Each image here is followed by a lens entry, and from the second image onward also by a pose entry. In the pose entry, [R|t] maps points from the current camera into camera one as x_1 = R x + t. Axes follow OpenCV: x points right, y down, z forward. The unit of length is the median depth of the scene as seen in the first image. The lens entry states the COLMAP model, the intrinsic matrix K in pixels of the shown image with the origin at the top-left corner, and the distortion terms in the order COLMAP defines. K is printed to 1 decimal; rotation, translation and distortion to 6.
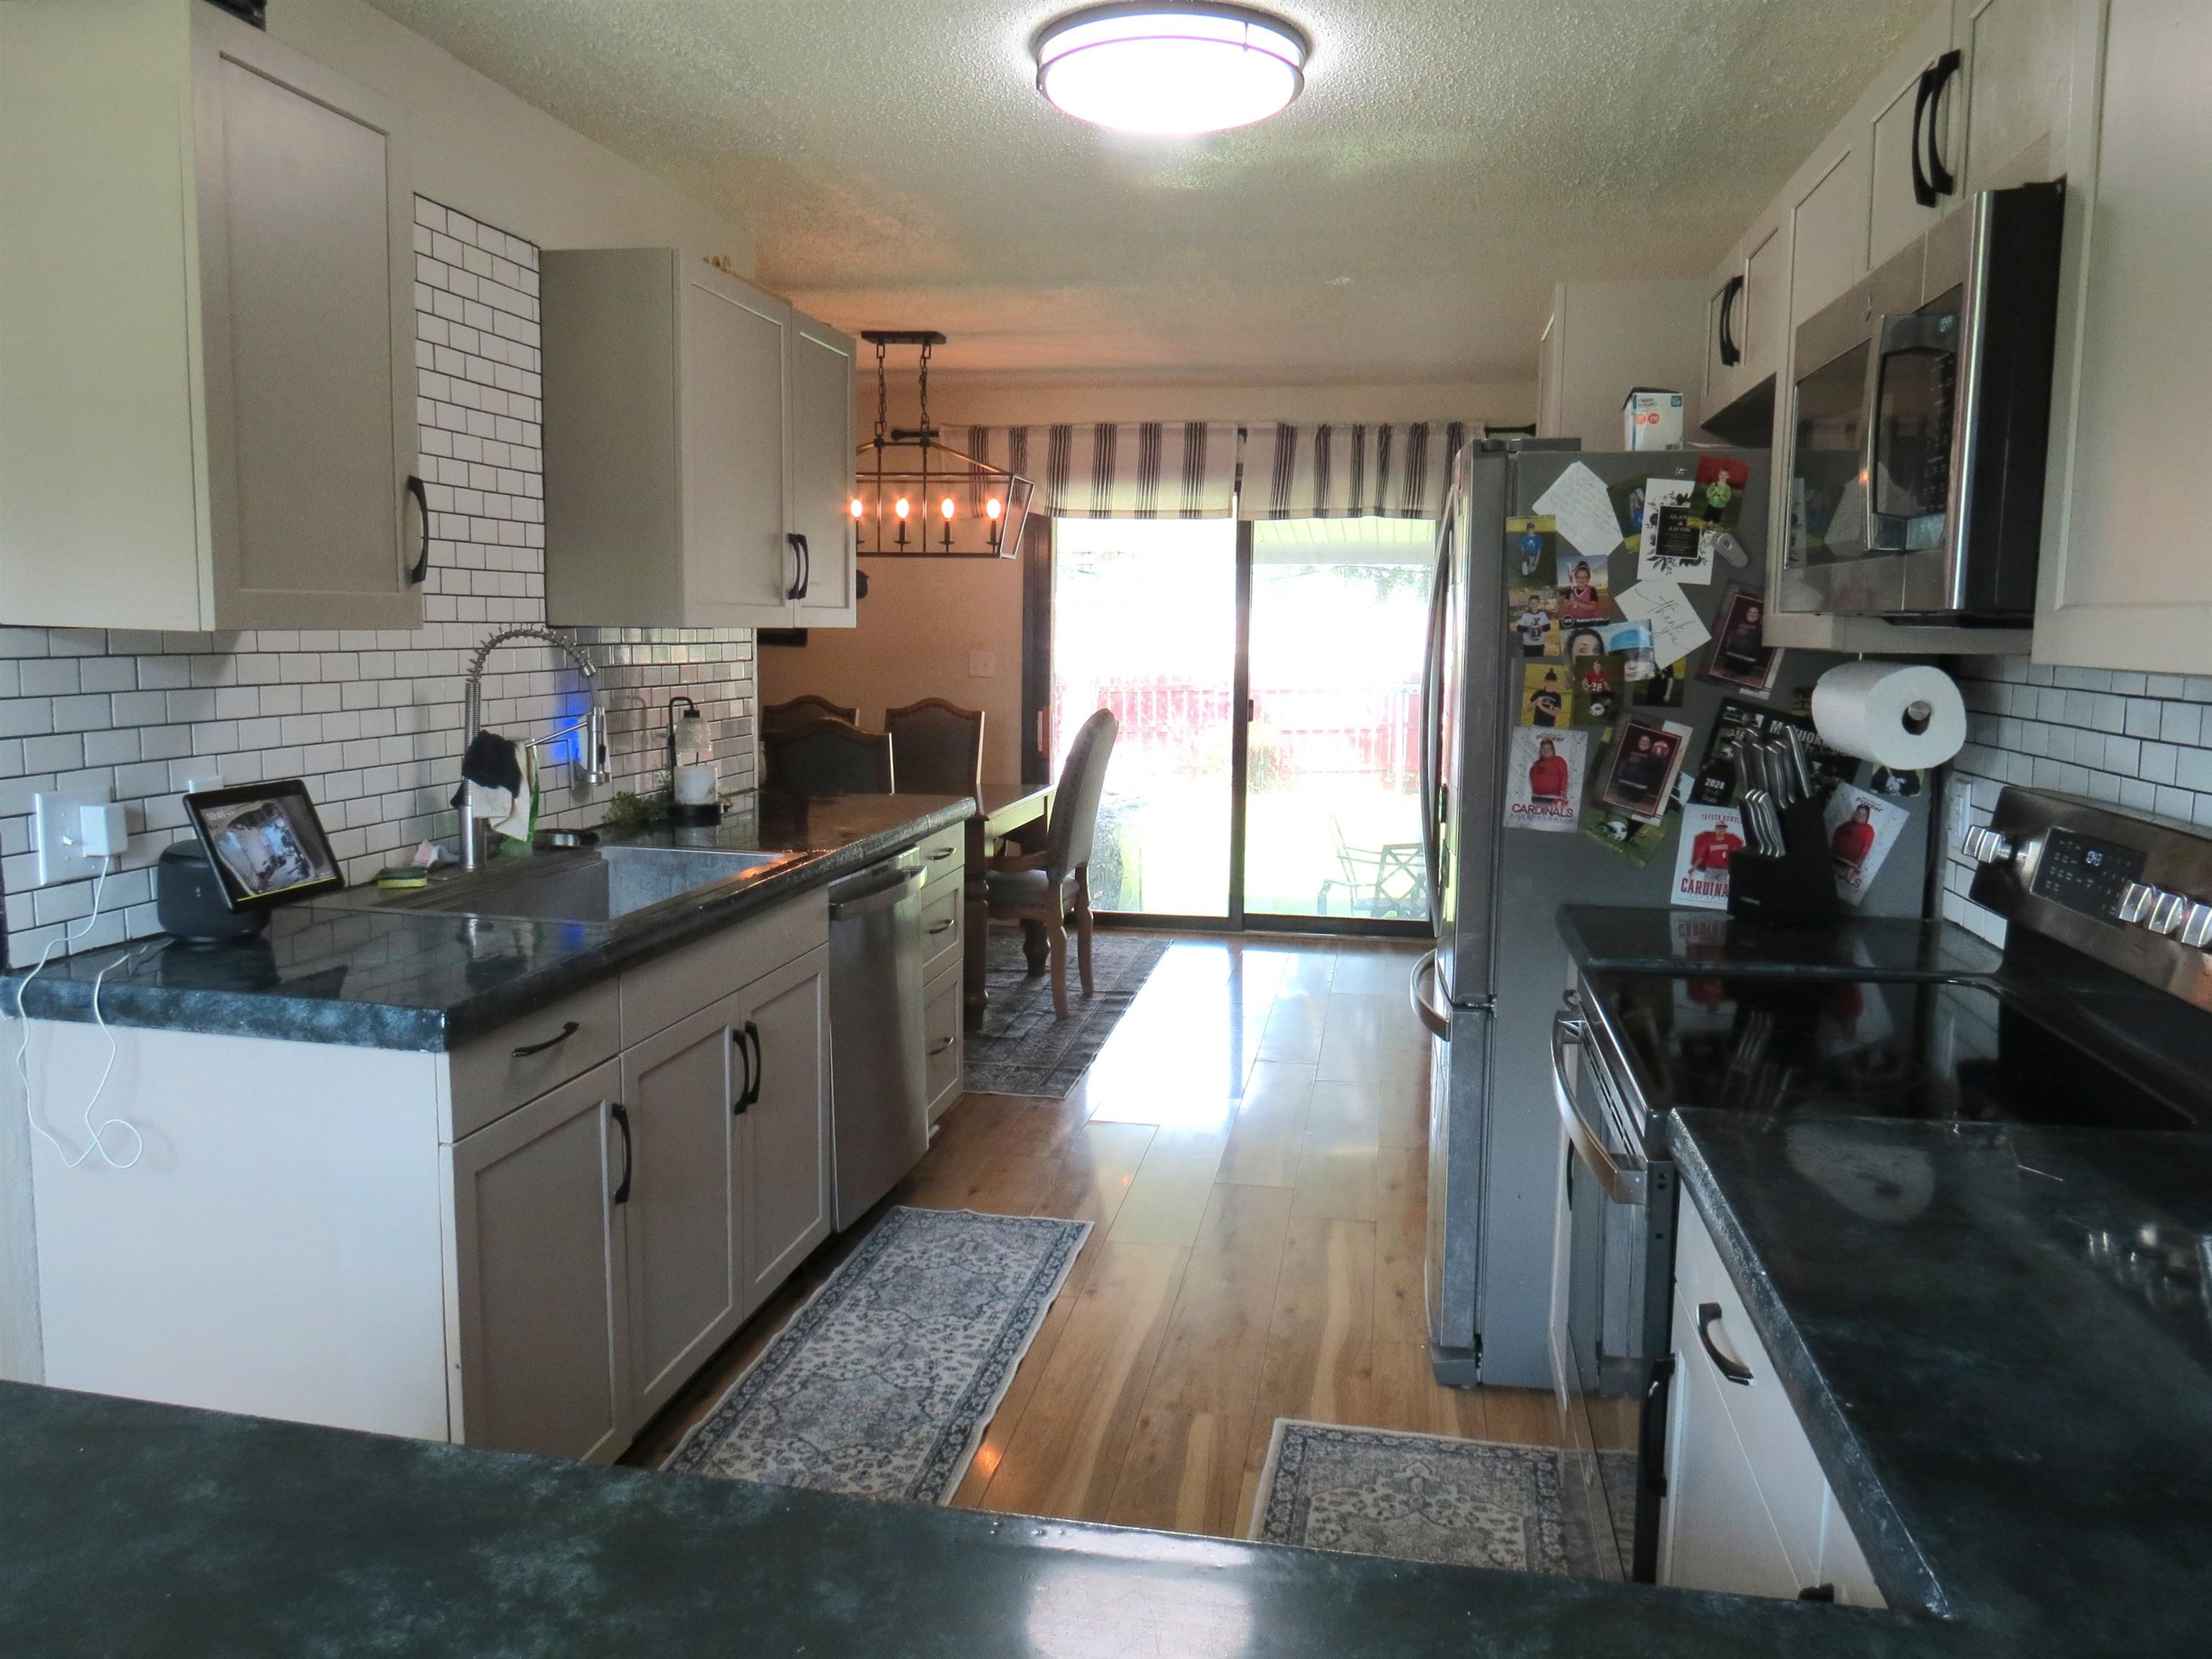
lens RADIAL K [[1570.3, 0, 1113.0], [0, 1570.3, 854.8], [0, 0, 1]] dist [-0.053984, 0.041126]
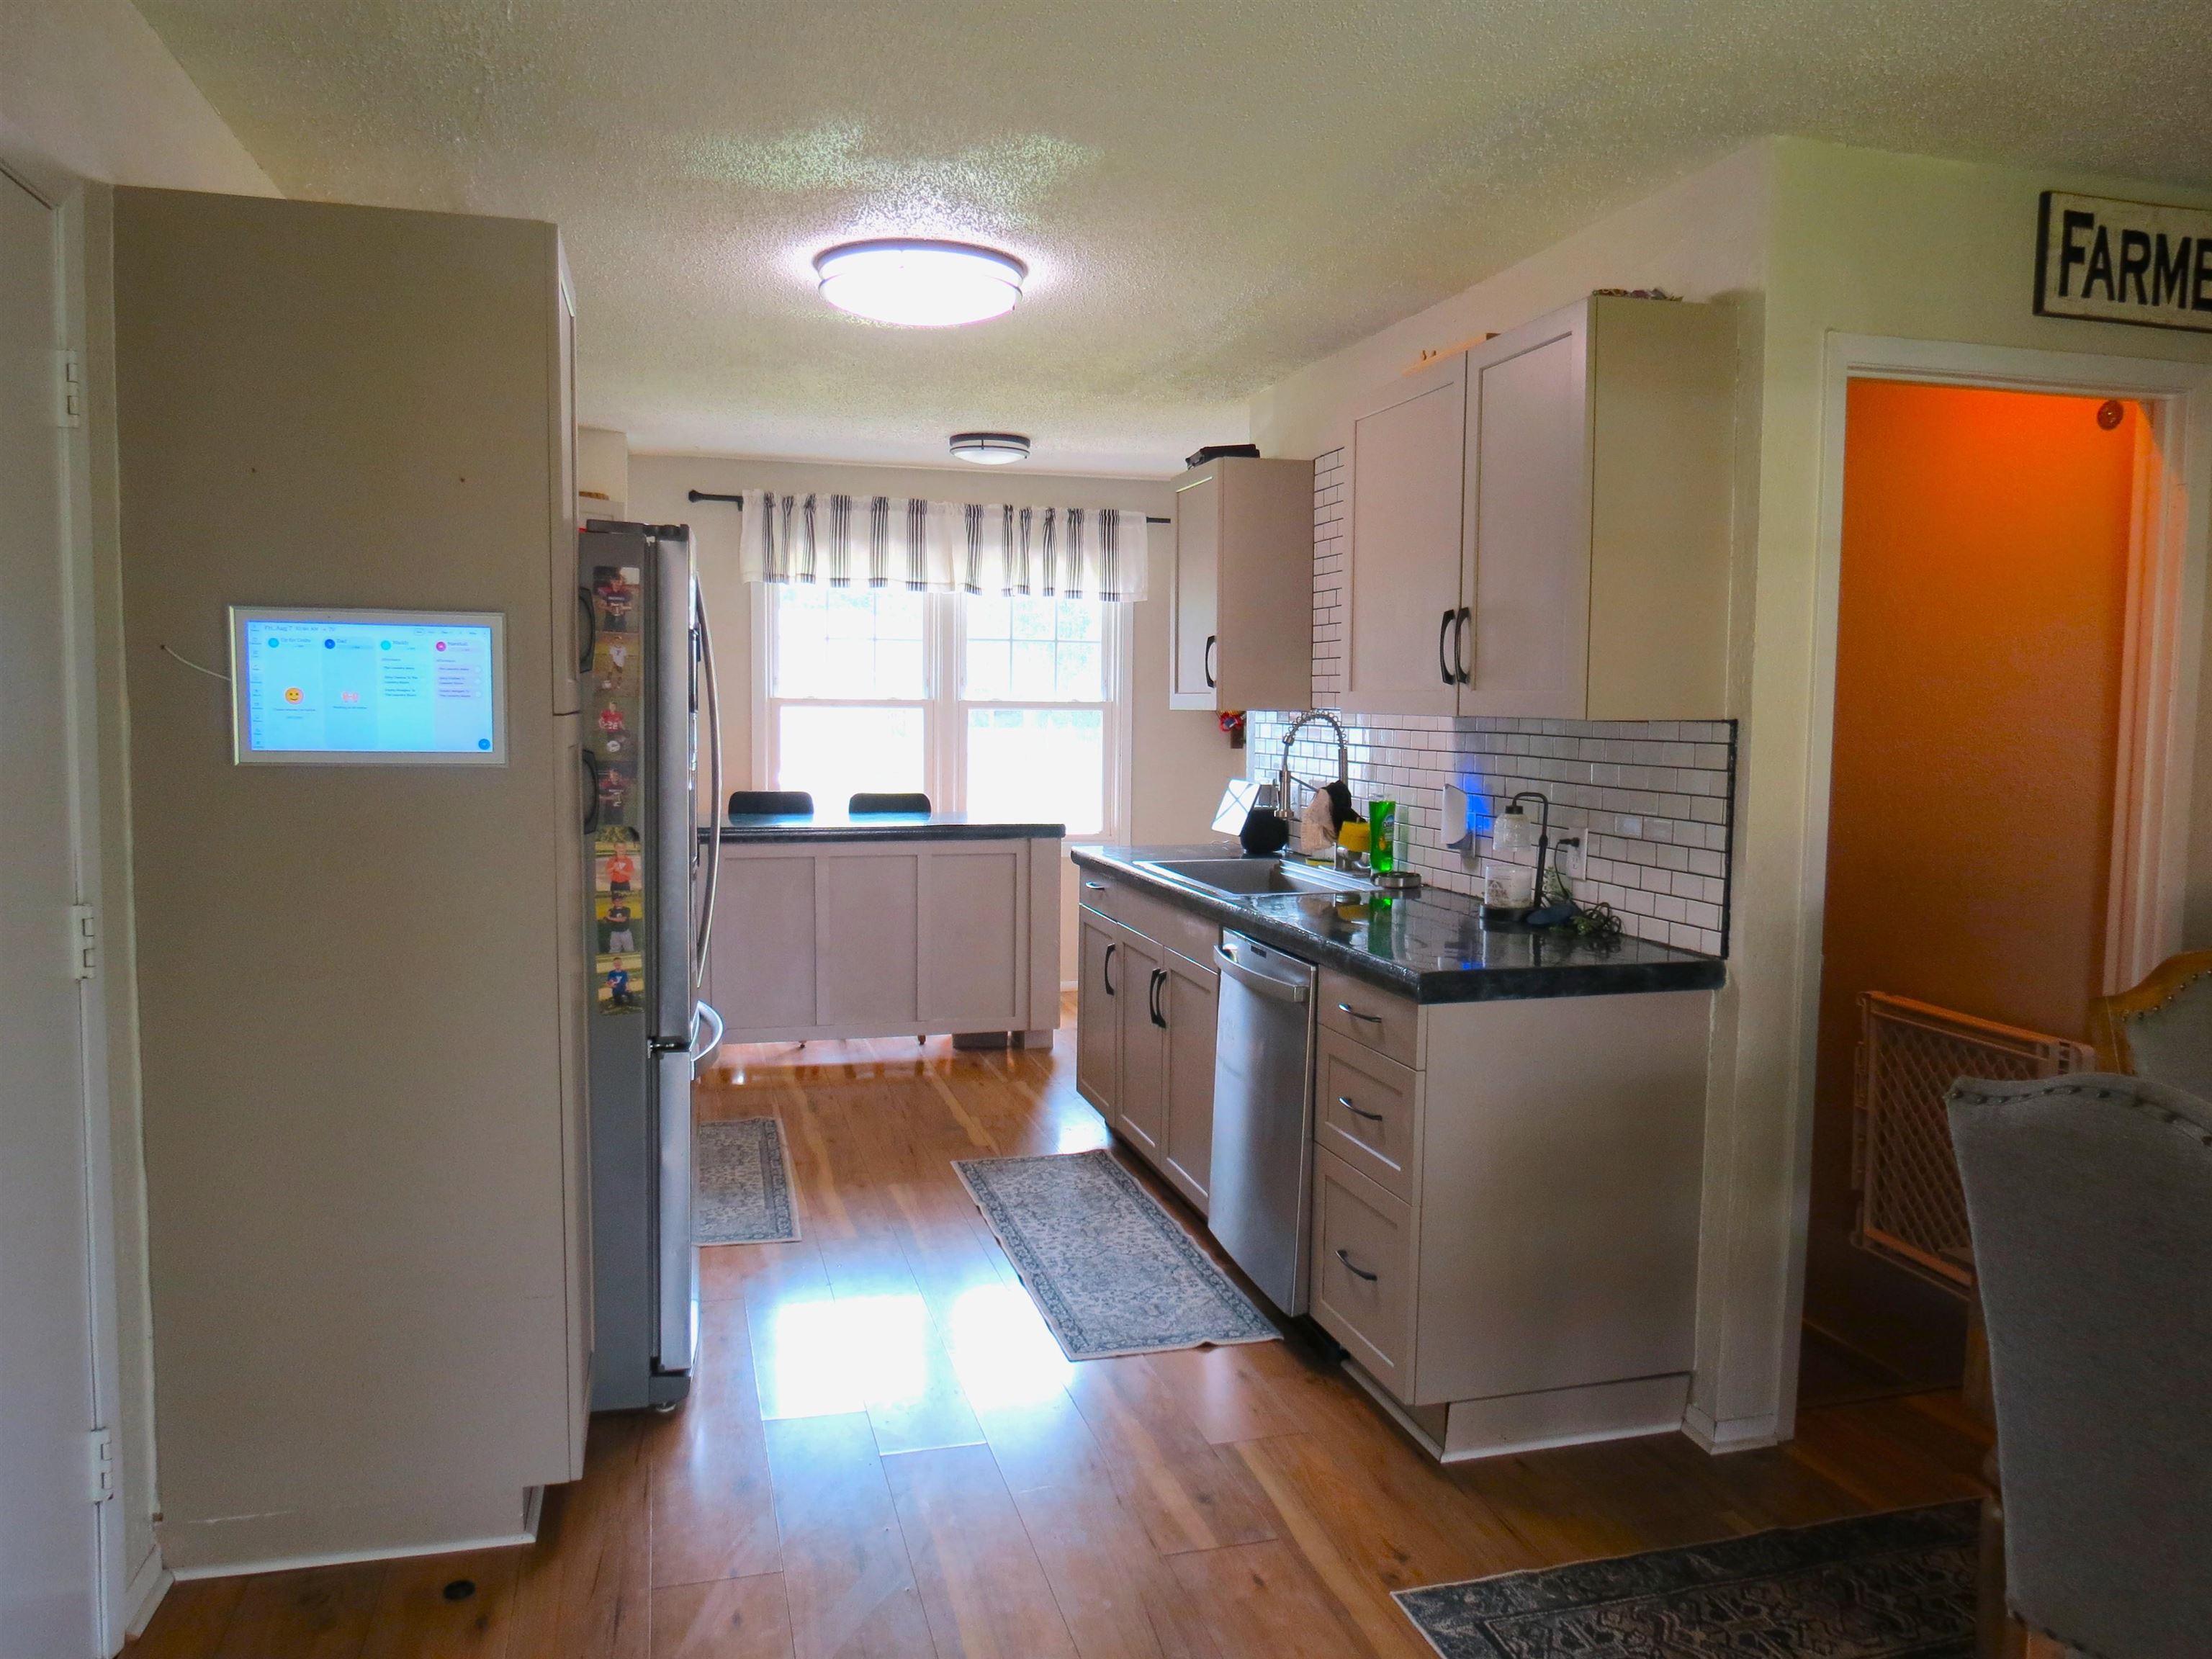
lens RADIAL K [[1570.3, 0, 1113.0], [0, 1570.3, 854.8], [0, 0, 1]] dist [-0.053984, 0.041126]
pose [[-0.898871, 0.011619, -0.438059, 0.447031], [-0.092851, 0.971901, 0.216303, -0.307038], [0.428263, 0.235103, -0.872535, 2.167701]]
